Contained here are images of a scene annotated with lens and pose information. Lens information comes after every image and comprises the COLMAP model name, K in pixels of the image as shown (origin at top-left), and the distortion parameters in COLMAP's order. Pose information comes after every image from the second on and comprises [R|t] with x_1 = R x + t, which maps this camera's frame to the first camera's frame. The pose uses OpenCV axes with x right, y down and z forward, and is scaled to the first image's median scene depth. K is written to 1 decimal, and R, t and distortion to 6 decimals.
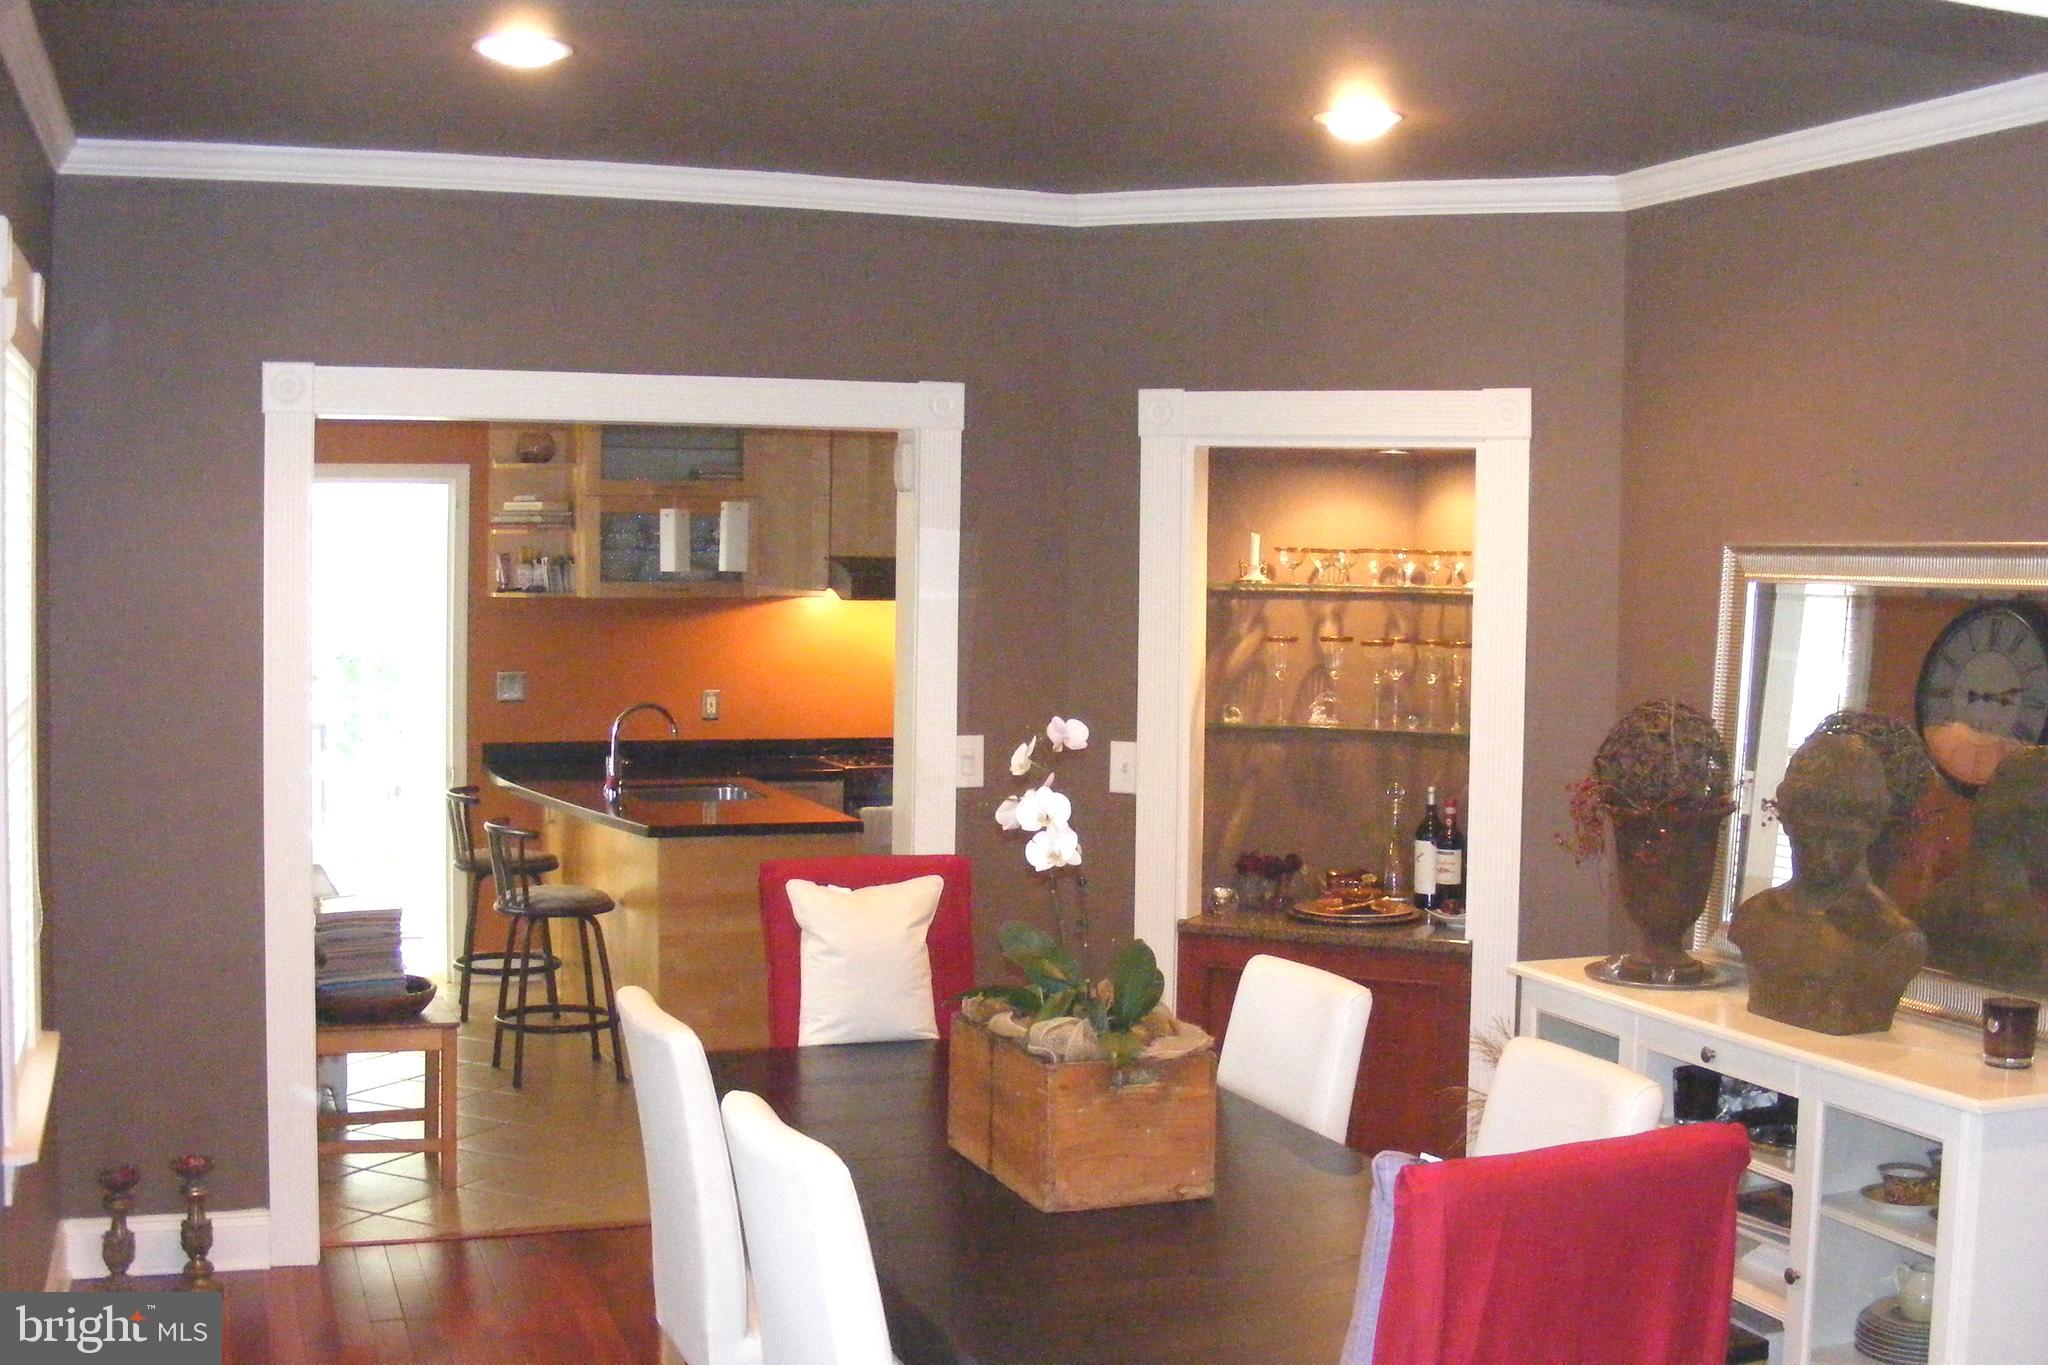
lens RADIAL K [[2332.4, 0, 1067.1], [0, 2332.4, 670.4], [0, 0, 1]] dist [-0.241380, 0.236538]
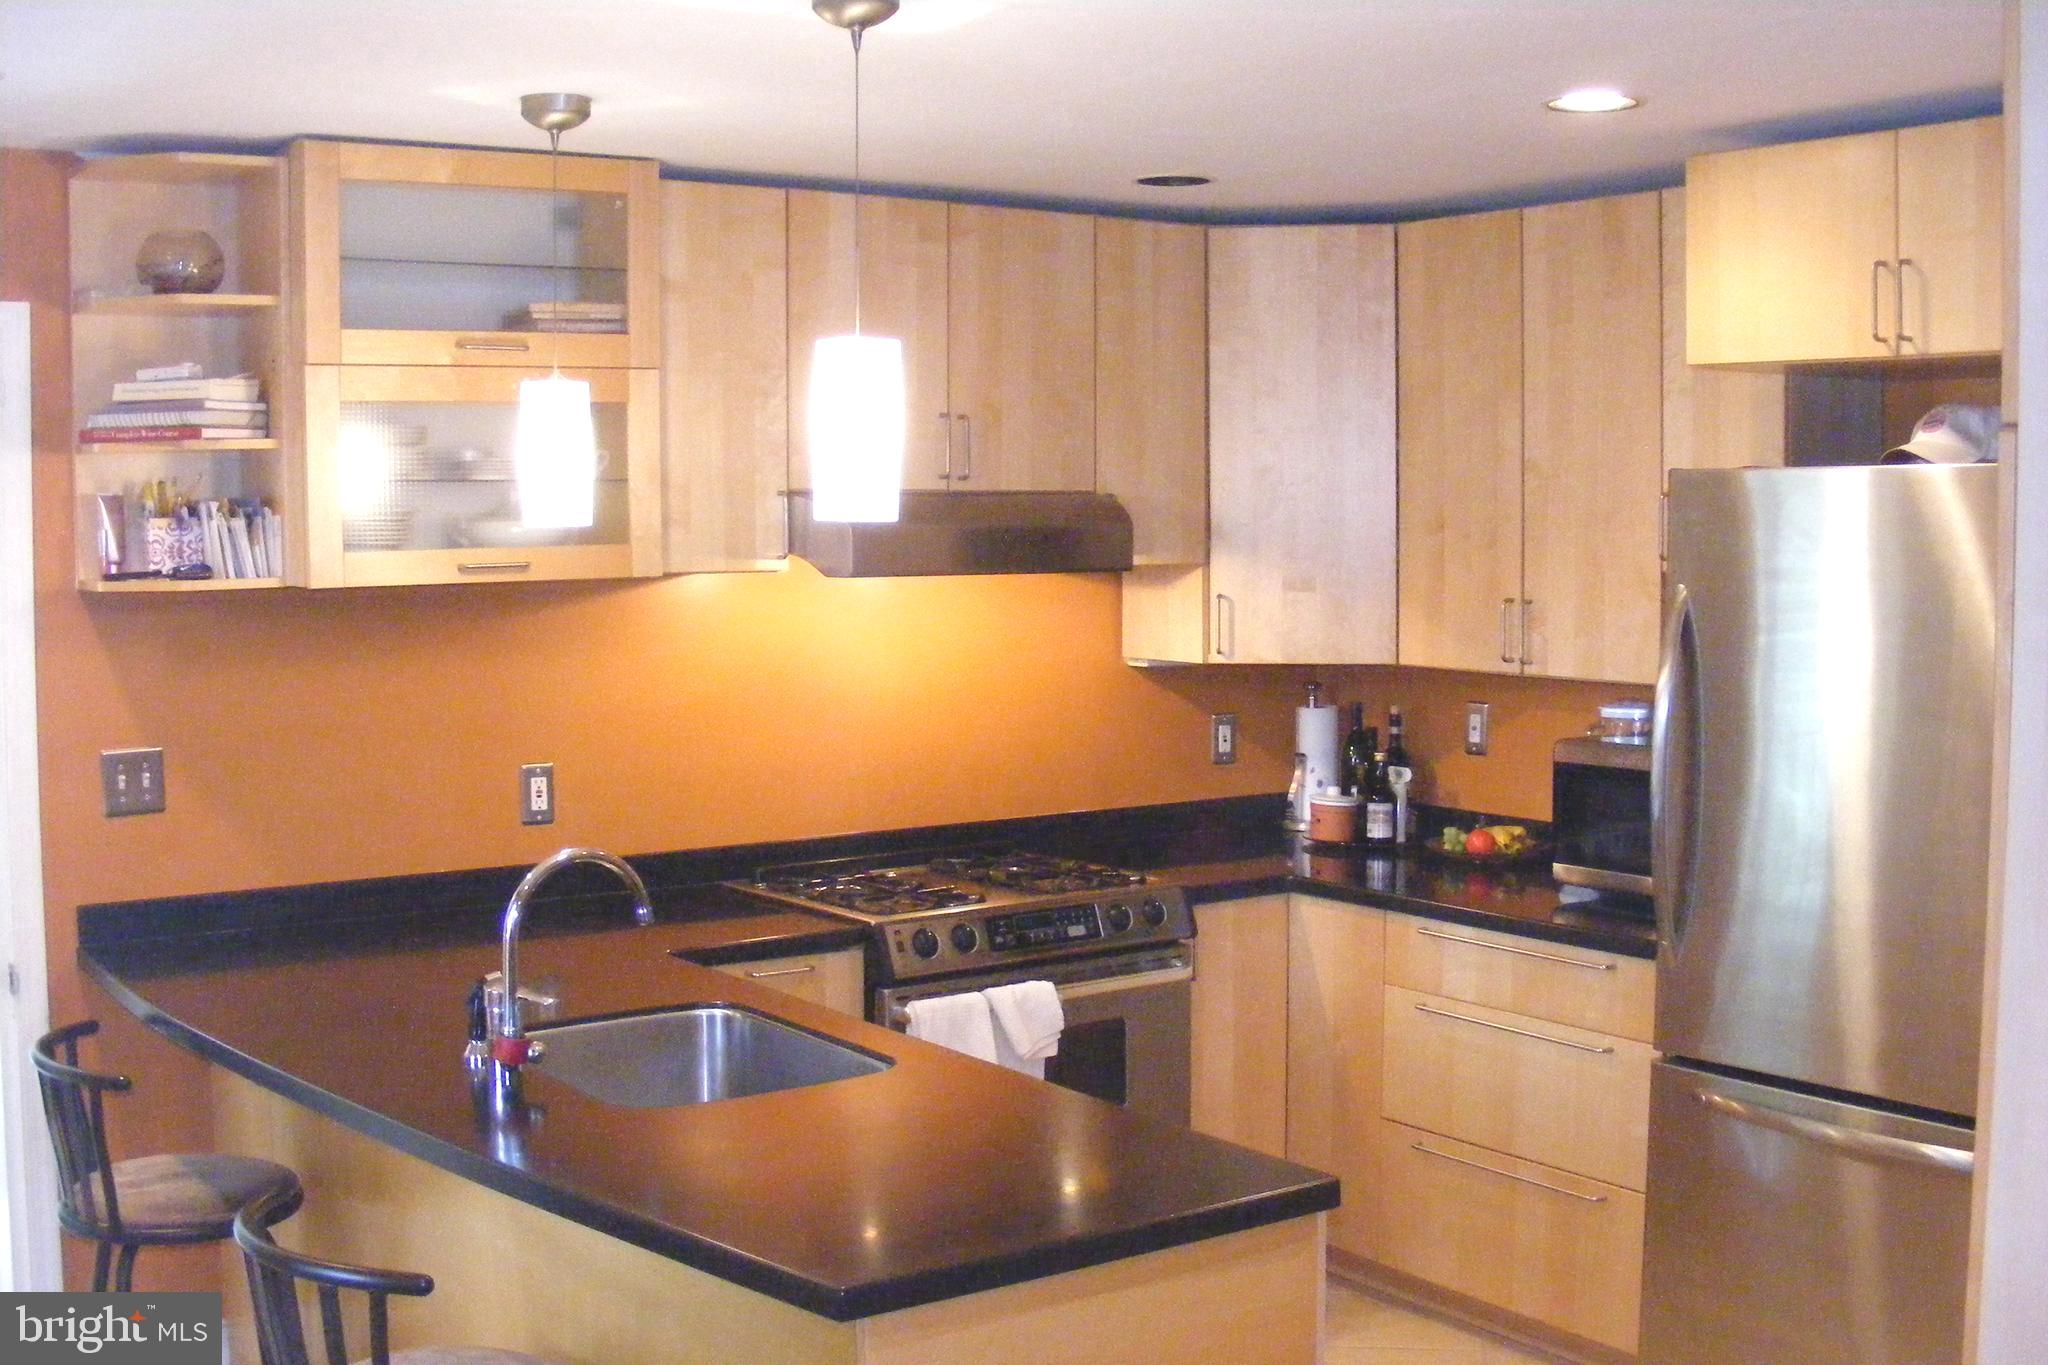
lens RADIAL K [[2332.4, 0, 1067.1], [0, 2332.4, 670.4], [0, 0, 1]] dist [-0.241380, 0.236538]
pose [[0.965337, -0.035276, 0.258613, -0.275340], [0.027826, 0.999087, 0.032413, -0.039318], [-0.259520, -0.024093, 0.965437, 0.799949]]
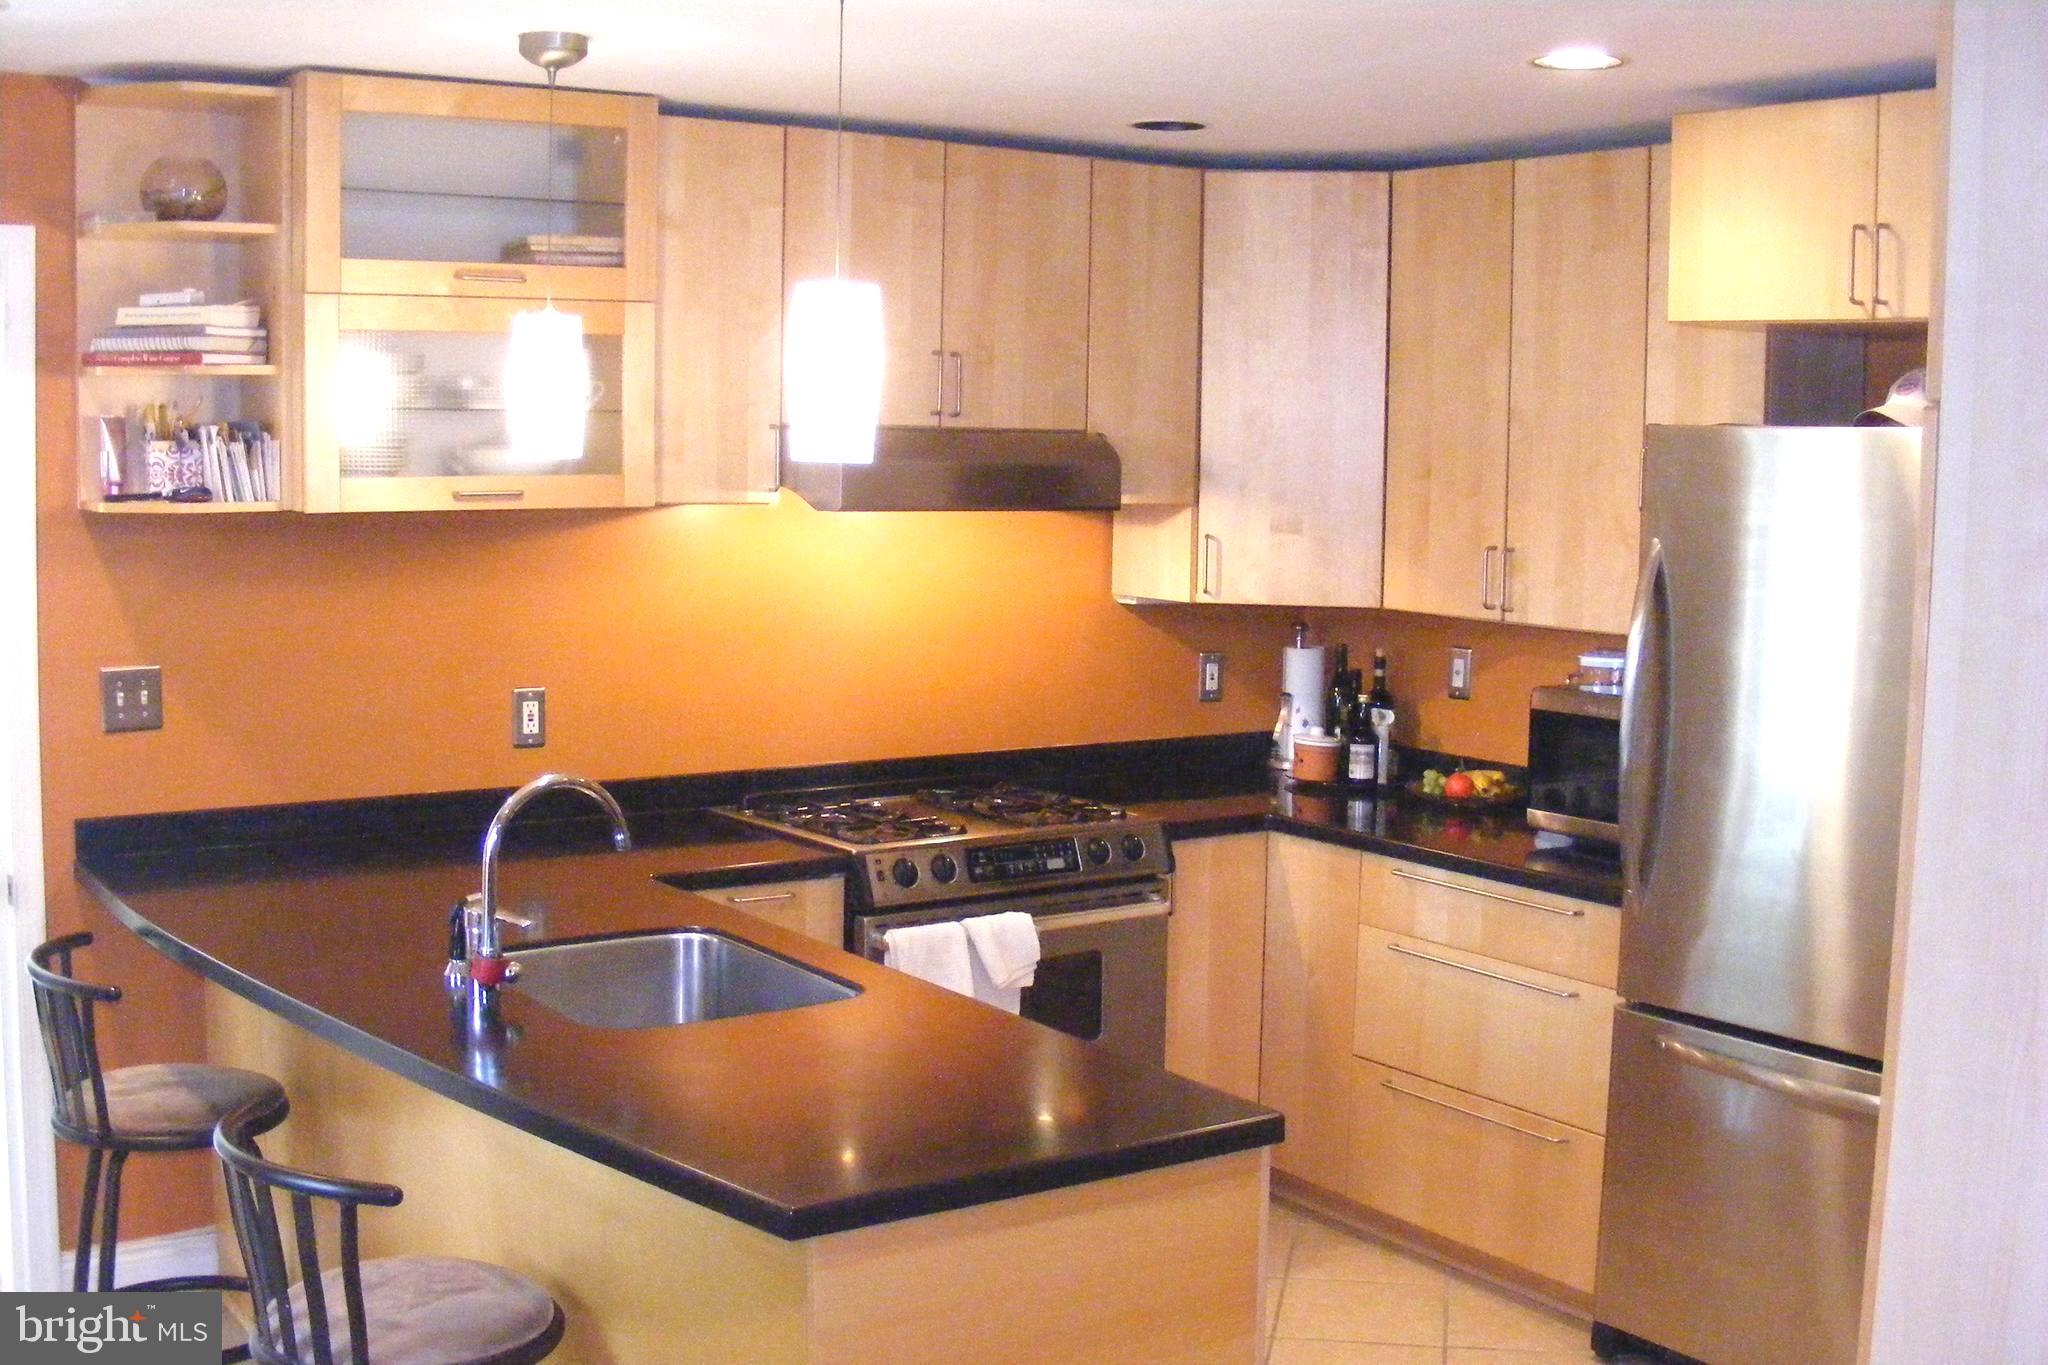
lens RADIAL K [[2332.4, 0, 1067.1], [0, 2332.4, 670.4], [0, 0, 1]] dist [-0.241380, 0.236538]
pose [[0.967627, -0.021258, 0.251487, -0.268037], [0.005516, 0.997990, 0.063136, -0.042618], [-0.252323, -0.059705, 0.965799, 0.786137]]
